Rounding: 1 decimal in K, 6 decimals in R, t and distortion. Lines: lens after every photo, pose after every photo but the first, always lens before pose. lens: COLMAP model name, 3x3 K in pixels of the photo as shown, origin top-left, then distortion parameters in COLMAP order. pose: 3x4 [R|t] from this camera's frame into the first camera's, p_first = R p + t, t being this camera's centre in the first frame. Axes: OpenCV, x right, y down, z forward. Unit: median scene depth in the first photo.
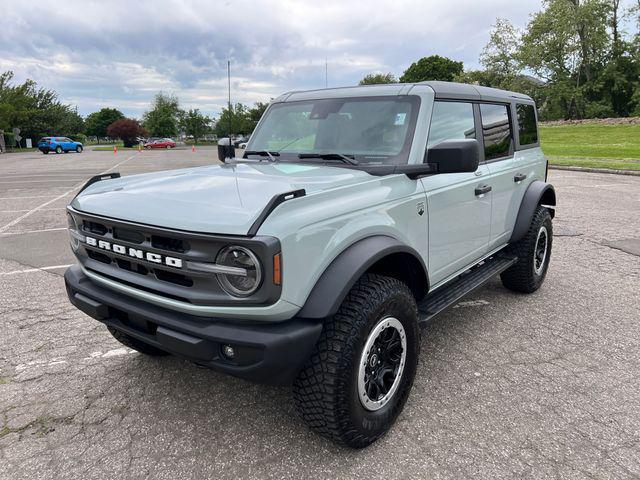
lens RADIAL K [[484.8, 0, 321.9], [0, 484.8, 236.6], [0, 0, 1]] dist [0.054123, -0.057197]
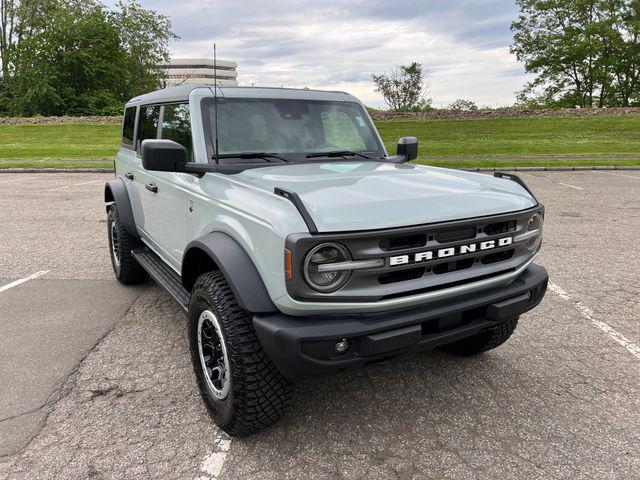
lens RADIAL K [[497.5, 0, 317.4], [0, 497.5, 229.8], [0, 0, 1]] dist [0.023700, -0.004532]
pose [[0.354174, -0.180292, 0.917636, -1.018376], [0.196575, 0.973670, 0.115430, -0.132546], [-0.914286, 0.139503, 0.380289, 0.617610]]
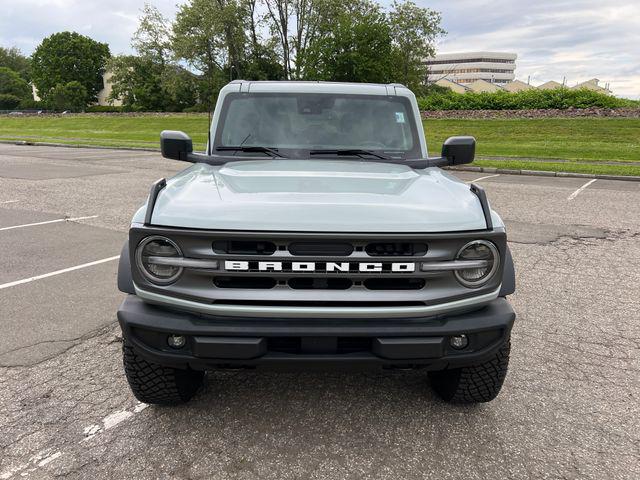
lens RADIAL K [[488.8, 0, 320.0], [0, 488.8, 240.0], [0, 0, 1]] dist [0.061016, -0.063511]
pose [[0.774937, -0.127634, 0.619017, -0.666813], [0.110645, 0.991669, 0.065956, -0.054146], [-0.622279, 0.017380, 0.782603, 0.223574]]
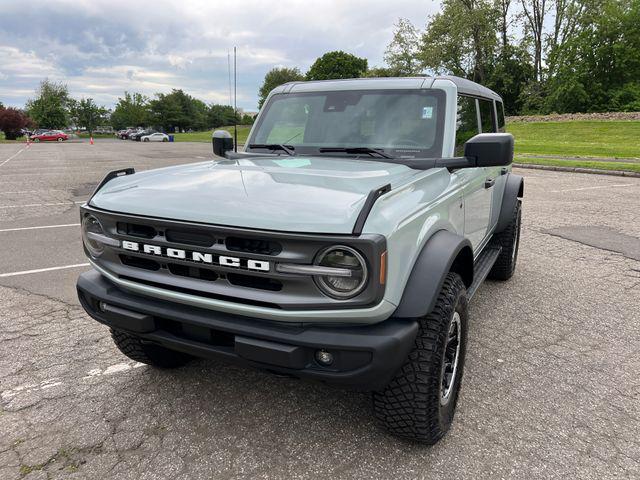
lens RADIAL K [[485.0, 0, 321.6], [0, 485.0, 239.5], [0, 0, 1]] dist [0.053771, -0.054170]
pose [[0.981652, -0.032349, 0.187920, -0.231965], [0.029225, 0.999385, 0.019373, -0.006926], [-0.188431, -0.013526, 0.981993, 0.051238]]
